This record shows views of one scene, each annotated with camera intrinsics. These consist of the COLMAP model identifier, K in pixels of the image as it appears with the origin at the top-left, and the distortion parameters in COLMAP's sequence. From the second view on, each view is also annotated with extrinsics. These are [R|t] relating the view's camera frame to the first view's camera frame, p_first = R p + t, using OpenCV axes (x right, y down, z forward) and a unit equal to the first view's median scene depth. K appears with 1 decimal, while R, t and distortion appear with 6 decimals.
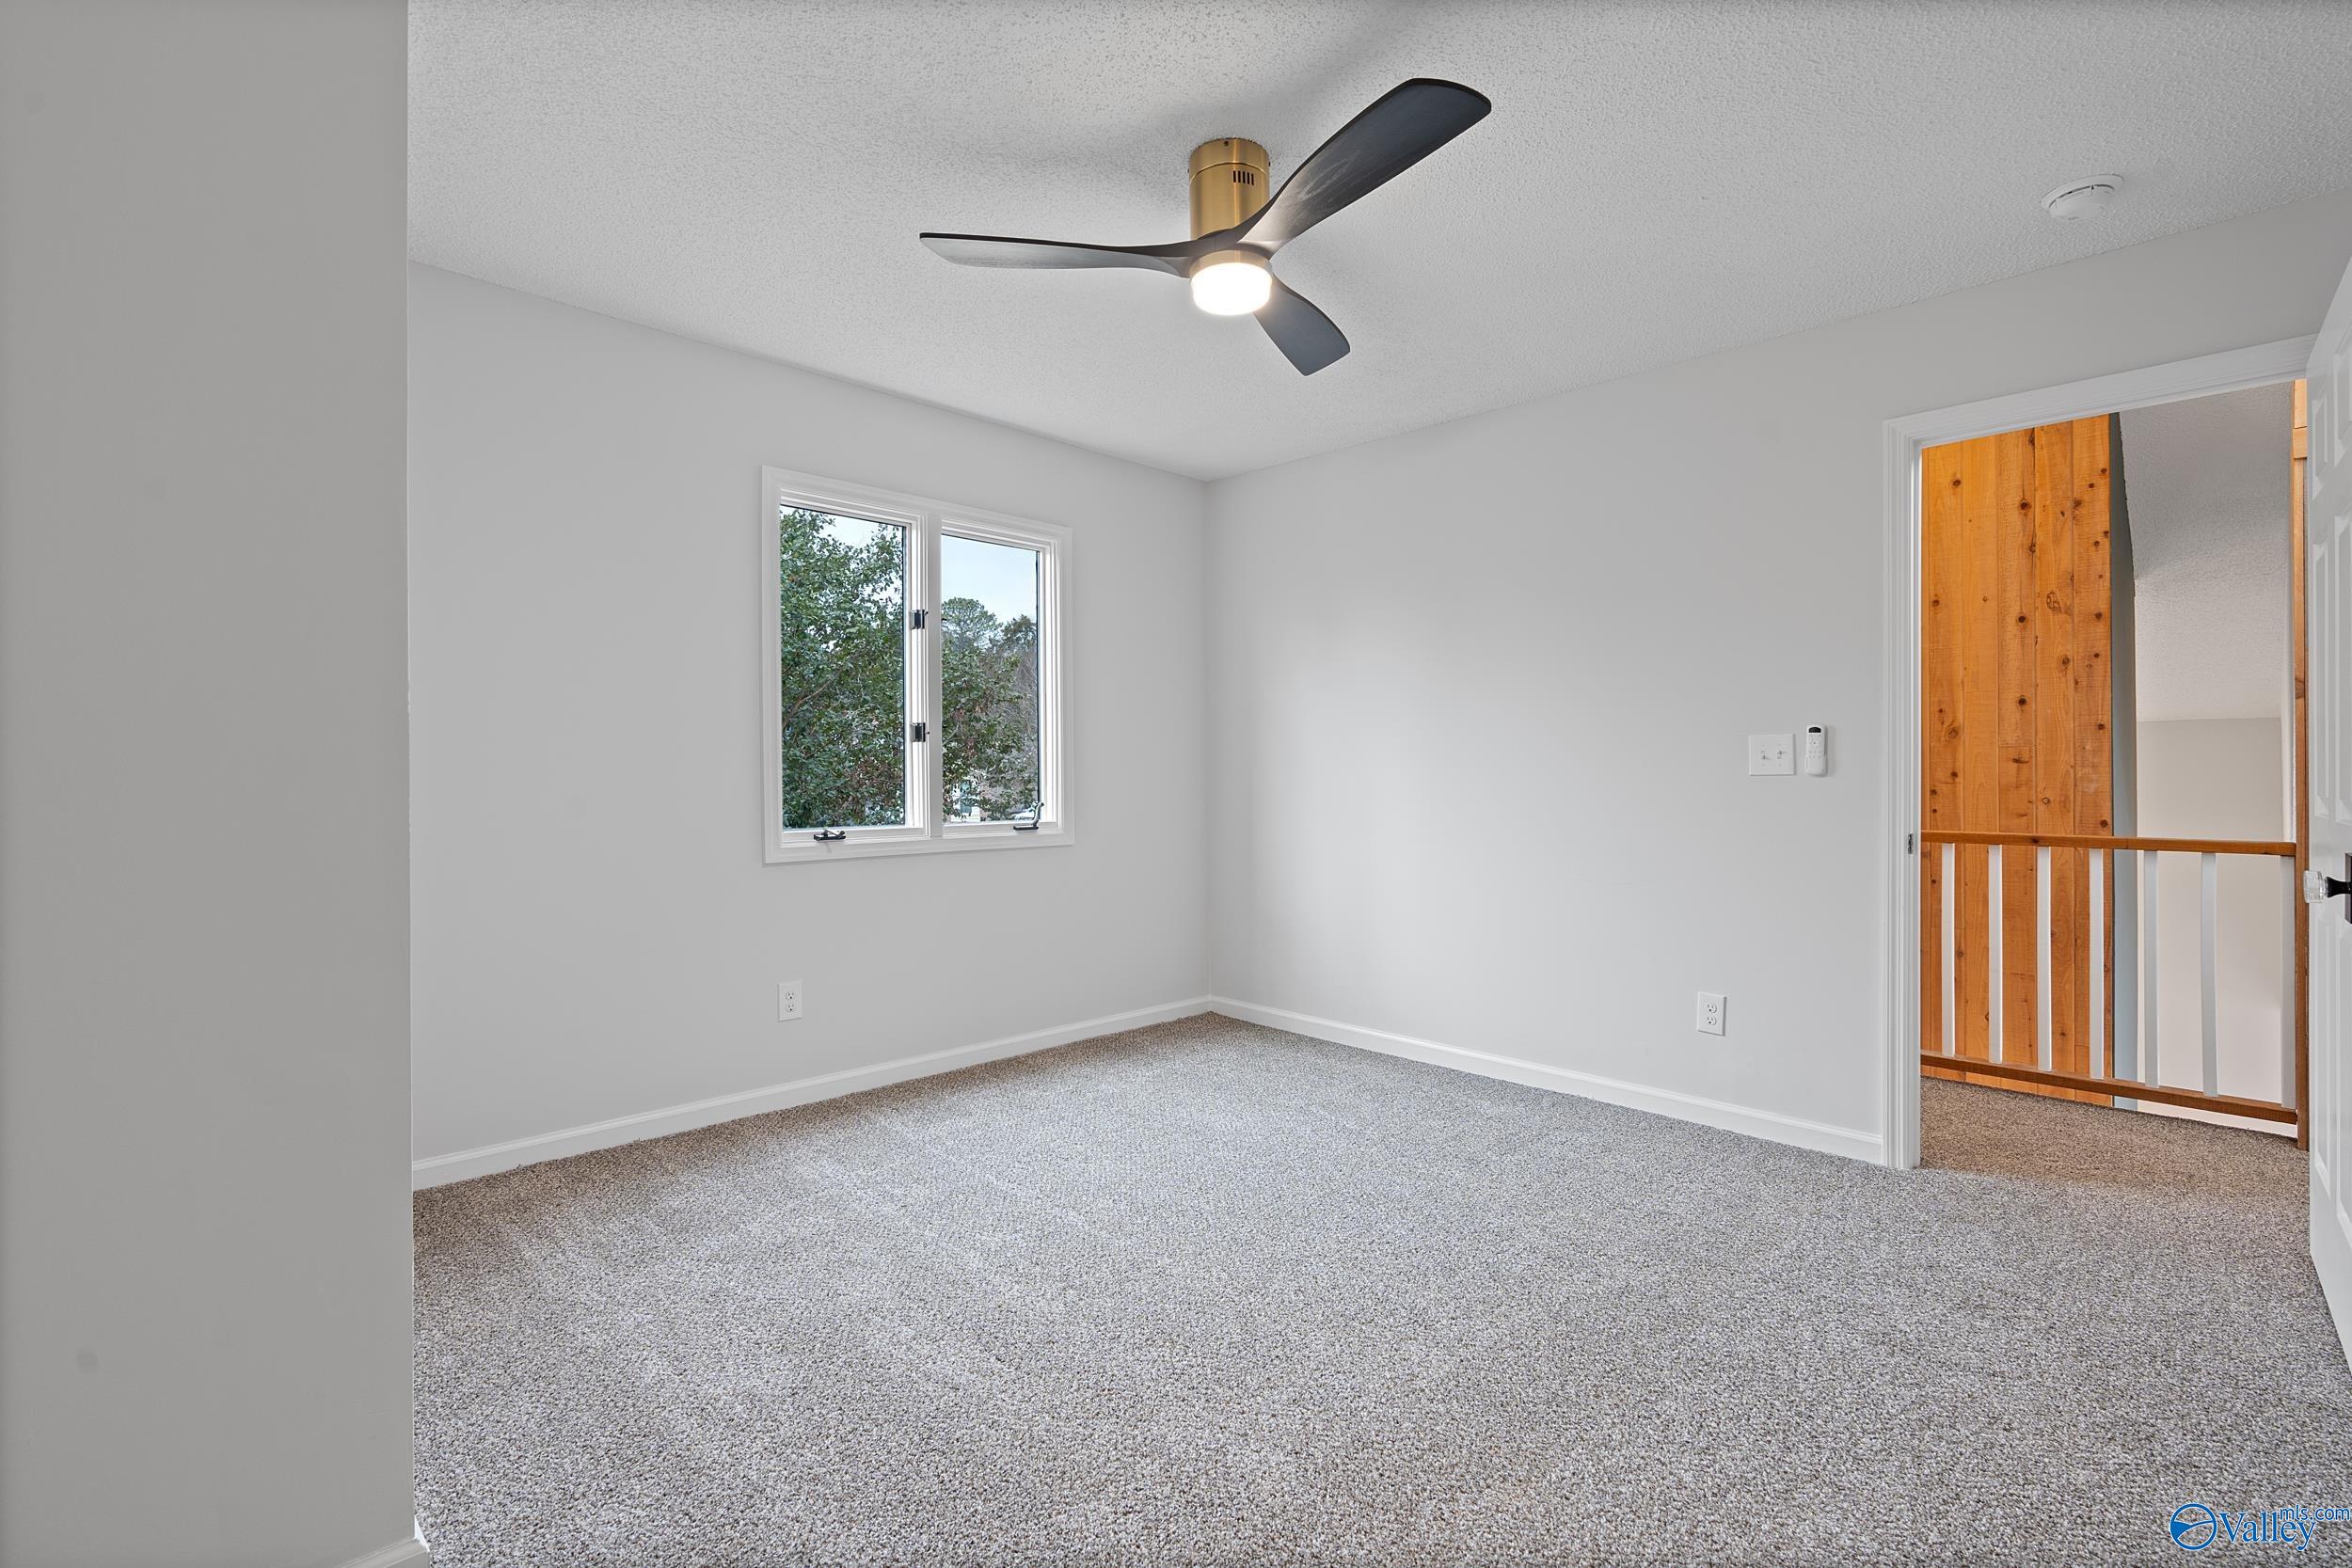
lens RADIAL K [[1055.9, 0, 1180.7], [0, 1055.9, 778.4], [0, 0, 1]] dist [-0.008618, 0.002813]
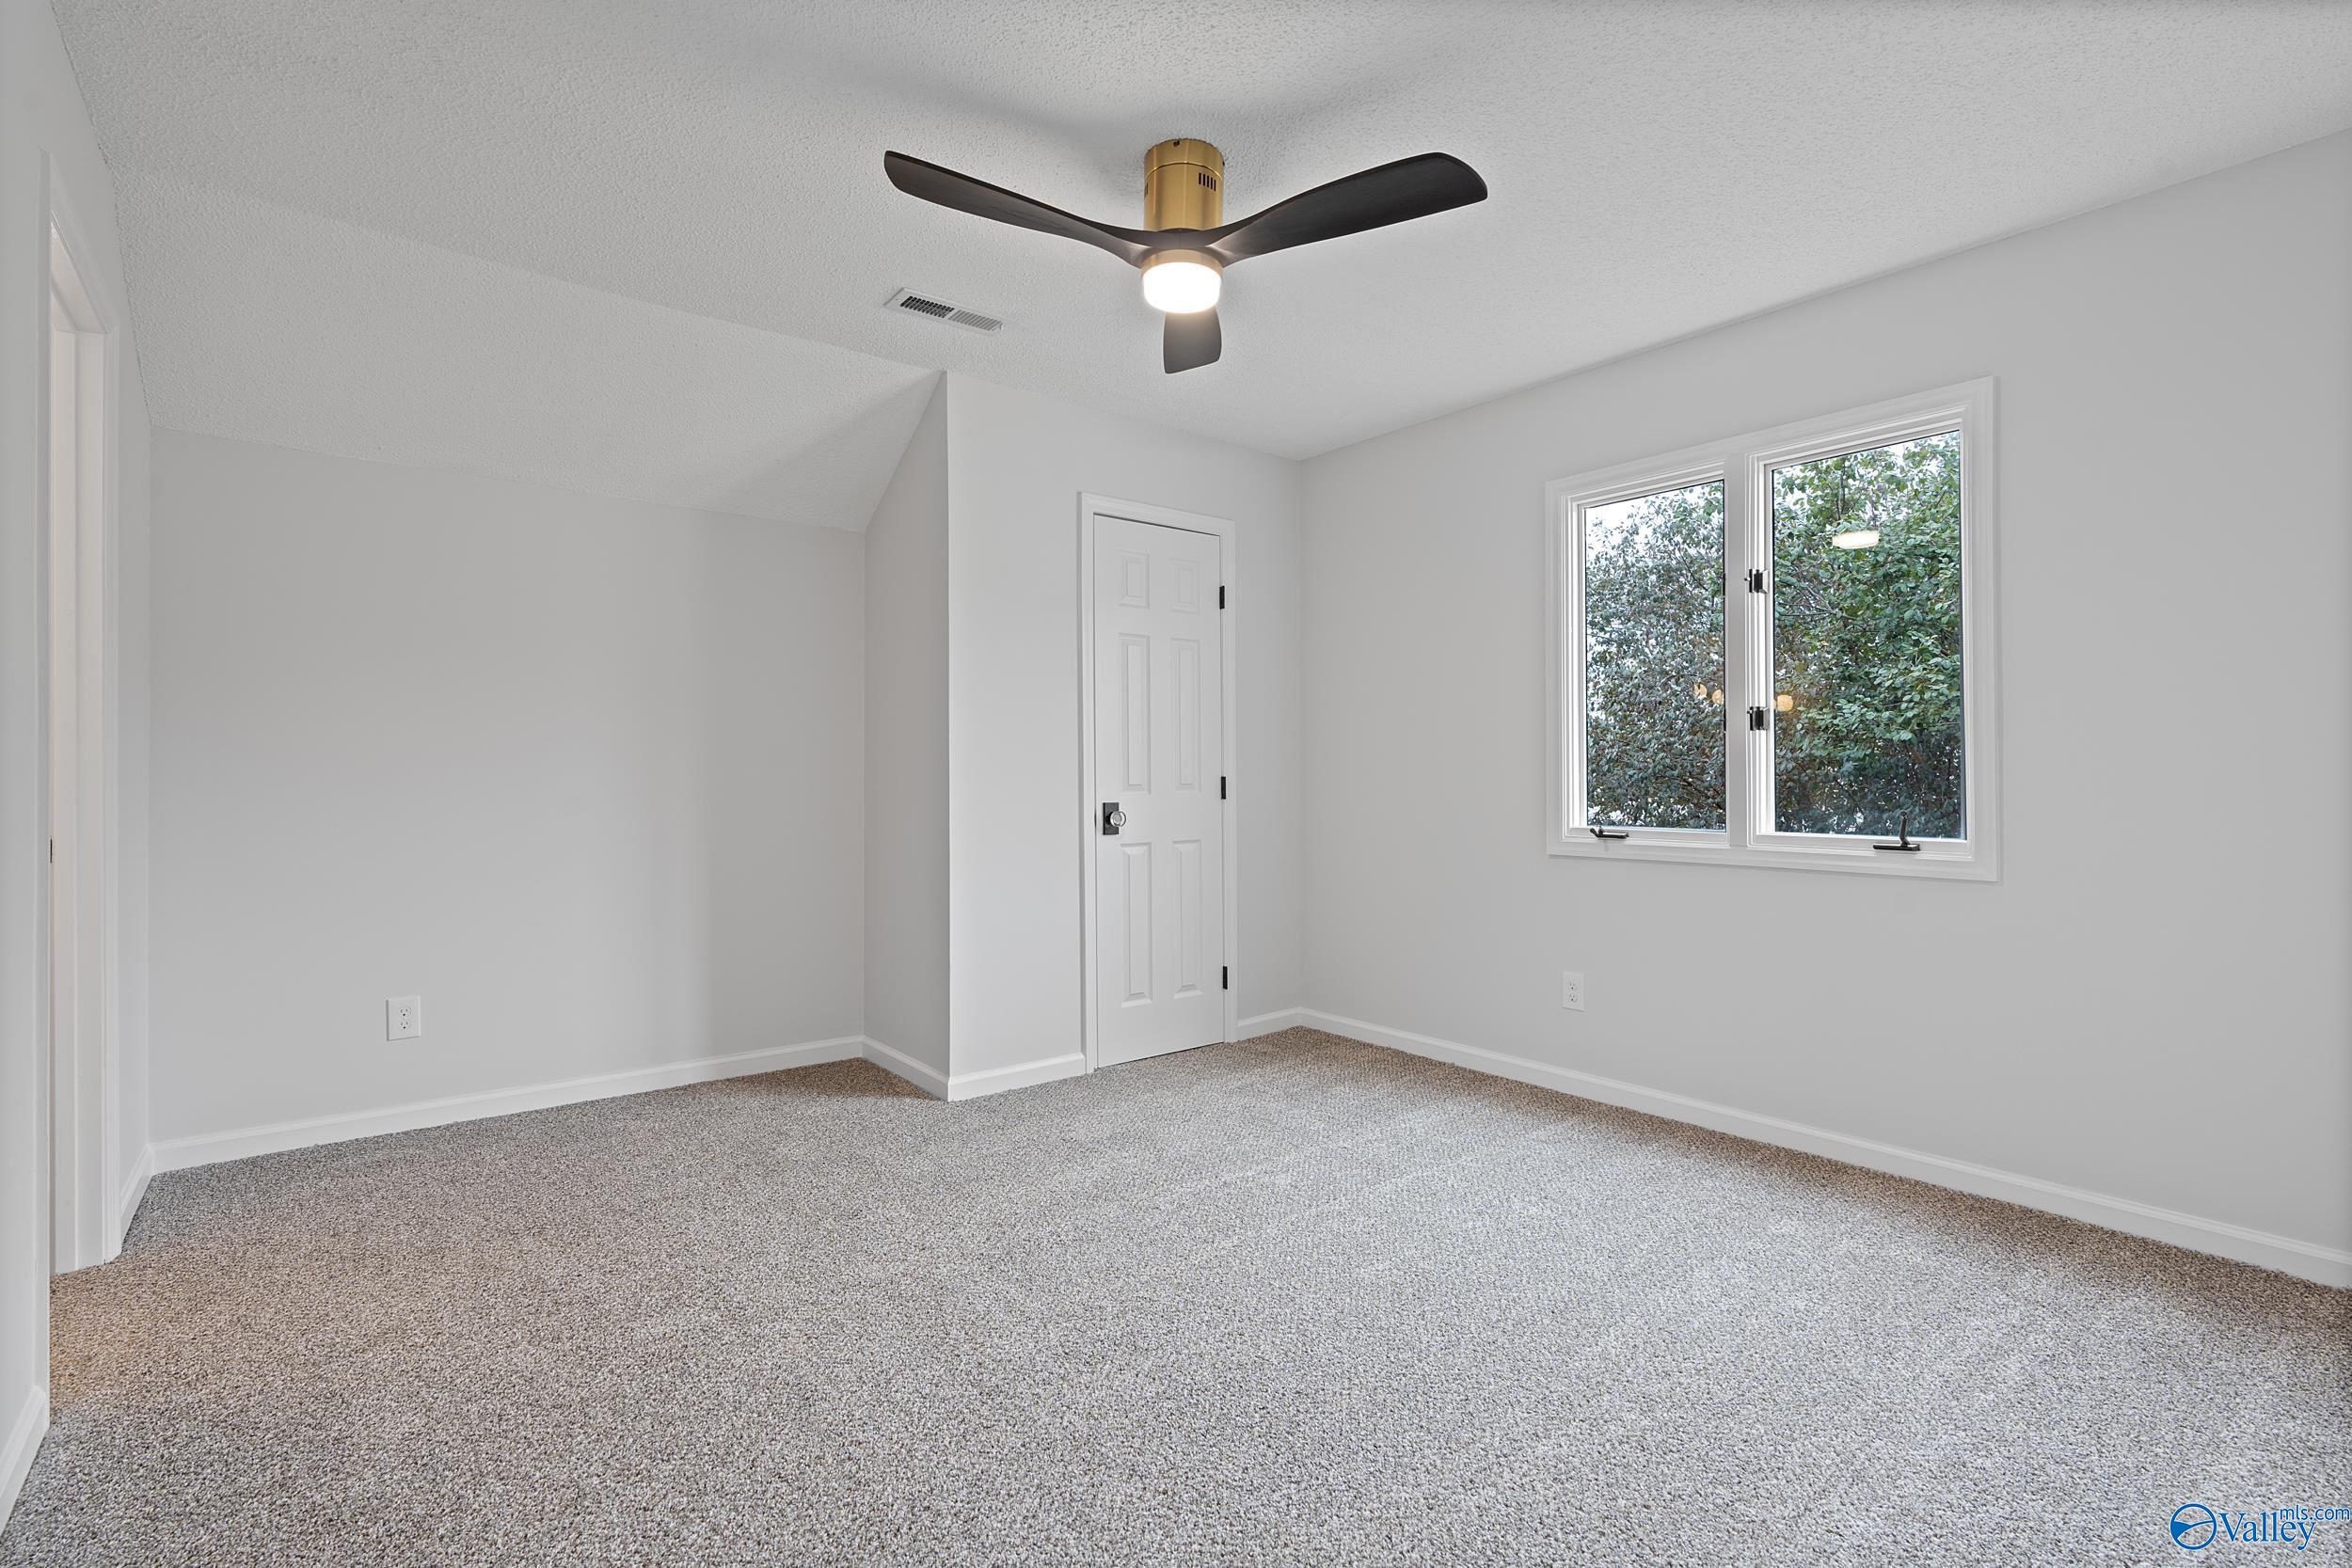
lens RADIAL K [[1055.9, 0, 1192.5], [0, 1055.9, 771.2], [0, 0, 1]] dist [-0.008618, 0.002813]
pose [[-0.079776, -0.002462, -0.996810, 0.686217], [-0.003552, 0.999991, -0.002185, 0.000485], [0.996806, 0.003366, -0.079784, 0.715047]]
